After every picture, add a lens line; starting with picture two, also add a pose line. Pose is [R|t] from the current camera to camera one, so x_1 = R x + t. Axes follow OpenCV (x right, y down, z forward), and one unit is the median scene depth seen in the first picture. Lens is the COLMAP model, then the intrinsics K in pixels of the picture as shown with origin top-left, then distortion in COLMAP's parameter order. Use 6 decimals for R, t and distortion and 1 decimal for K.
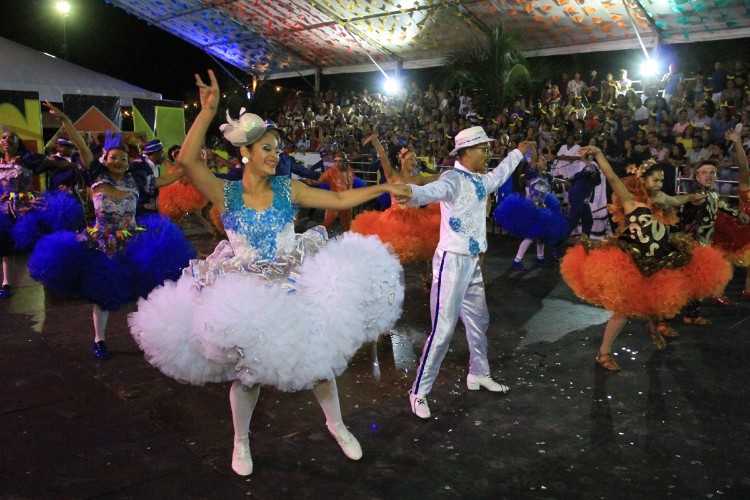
lens RADIAL K [[653.2, 0, 385.3], [0, 653.2, 247.8], [0, 0, 1]] dist [-0.081878, 0.076545]
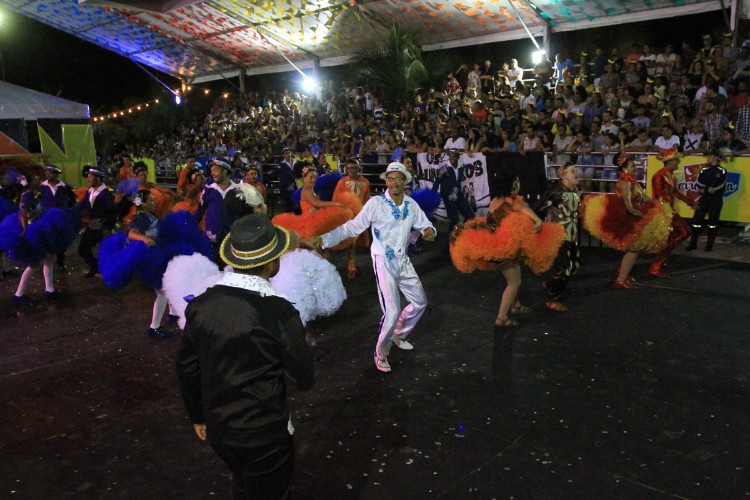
lens RADIAL K [[653.2, 0, 385.3], [0, 653.2, 247.8], [0, 0, 1]] dist [-0.081878, 0.076545]
pose [[0.996438, -0.070748, 0.045901, 0.077789], [0.069778, 0.997311, 0.022416, -0.008534], [-0.047364, -0.019134, 0.998694, -0.039233]]
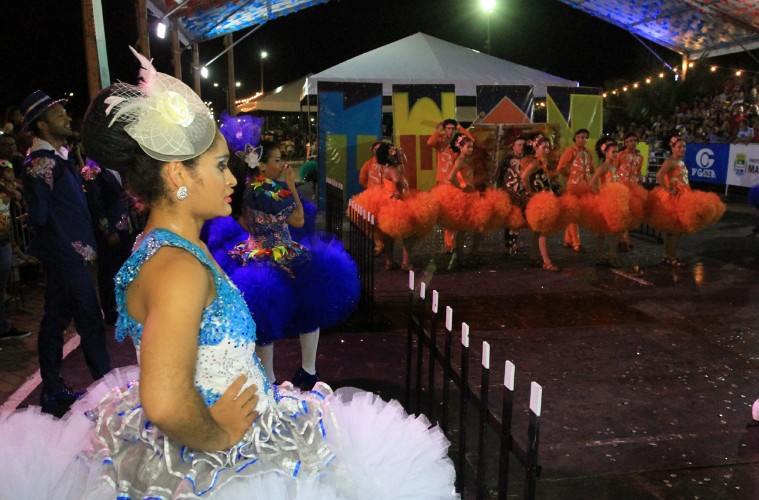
lens RADIAL K [[682.5, 0, 400.5], [0, 682.5, 249.9], [0, 0, 1]] dist [-0.044071, -0.000397]
pose [[0.836491, 0.064996, -0.544113, -0.020813], [-0.060477, 0.997825, 0.026219, -0.010353], [0.544634, 0.010975, 0.838602, 0.064254]]
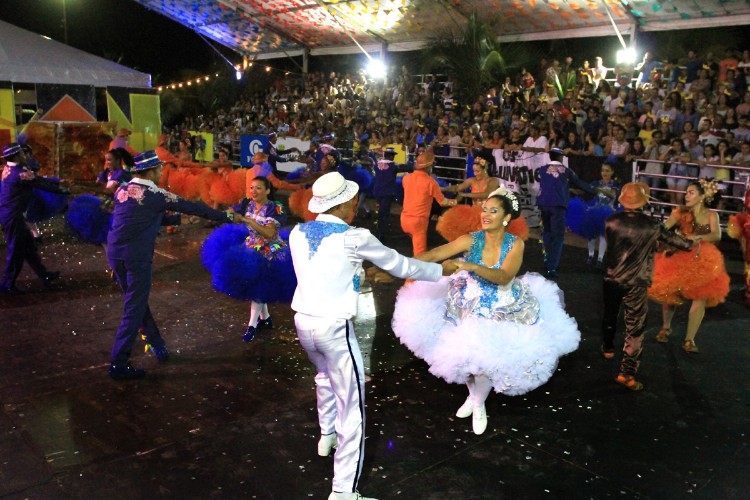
lens RADIAL K [[653.2, 0, 385.3], [0, 653.2, 247.8], [0, 0, 1]] dist [-0.081878, 0.076545]
pose [[0.999901, 0.007881, -0.011696, 0.046349], [-0.007408, 0.999175, 0.039942, -0.017215], [0.012001, -0.039851, 0.999134, -0.009363]]
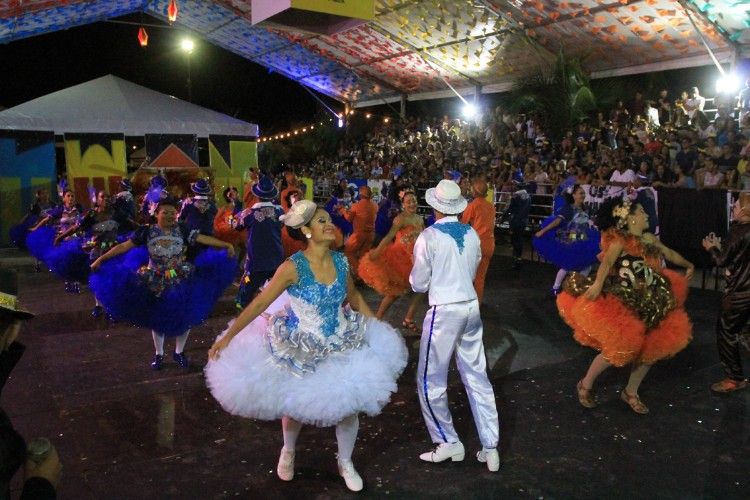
lens RADIAL K [[653.2, 0, 385.3], [0, 653.2, 247.8], [0, 0, 1]] dist [-0.081878, 0.076545]
pose [[0.983516, -0.001813, -0.180815, 0.076703], [-0.003439, 0.999581, -0.028726, -0.009145], [0.180791, 0.028875, 0.983098, -0.010228]]
